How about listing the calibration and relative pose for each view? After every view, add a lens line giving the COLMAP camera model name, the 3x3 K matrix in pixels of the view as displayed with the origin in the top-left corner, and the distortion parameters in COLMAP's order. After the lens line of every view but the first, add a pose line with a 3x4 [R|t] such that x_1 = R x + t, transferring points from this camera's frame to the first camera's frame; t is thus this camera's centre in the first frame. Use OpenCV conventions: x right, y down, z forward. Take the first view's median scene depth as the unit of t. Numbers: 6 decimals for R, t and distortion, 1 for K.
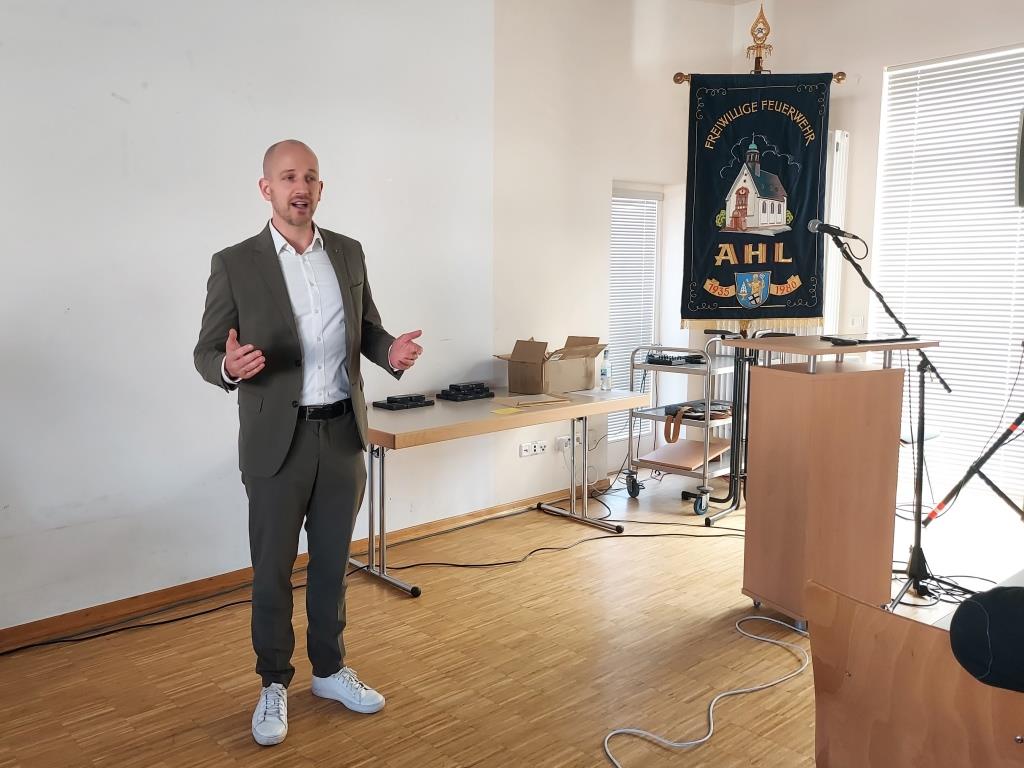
lens RADIAL K [[874.4, 0, 444.5], [0, 874.4, 378.9], [0, 0, 1]] dist [0.055492, -0.003919]
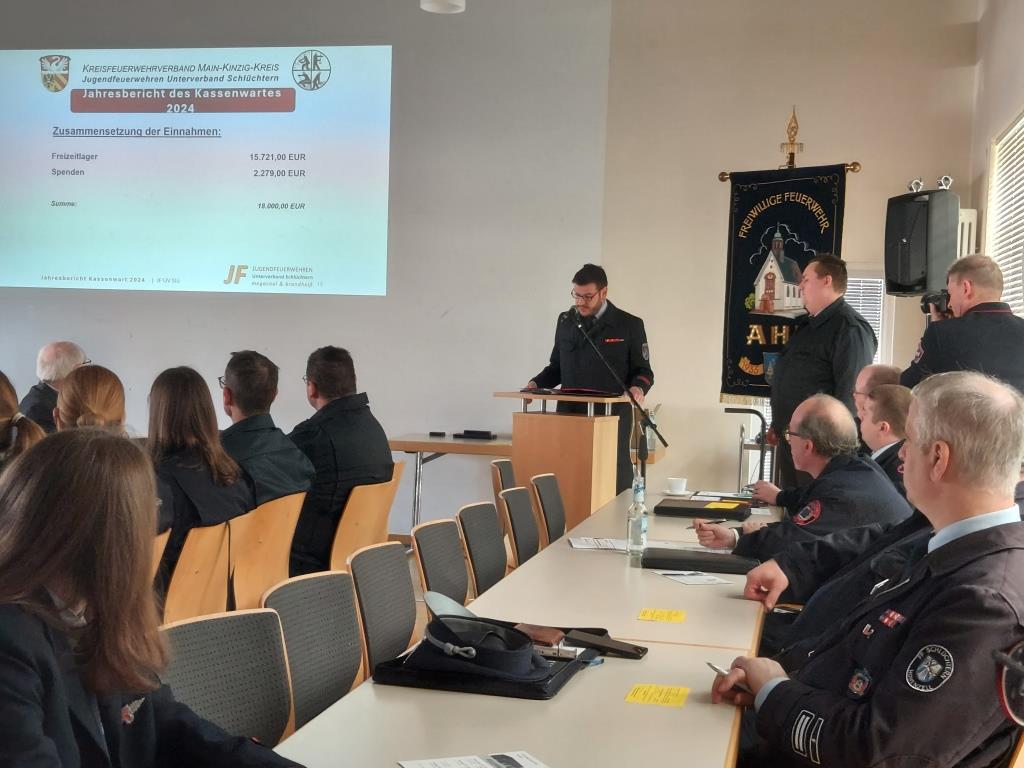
lens RADIAL K [[1495.2, 0, 512.0], [0, 1495.2, 384.0], [0, 0, 1]] dist [0.077542, -0.077135]
pose [[0.631588, 0.054719, -0.773371, 1.534914], [-0.140655, 0.989040, -0.044891, 0.038753], [0.762438, 0.137131, 0.632363, -0.351855]]
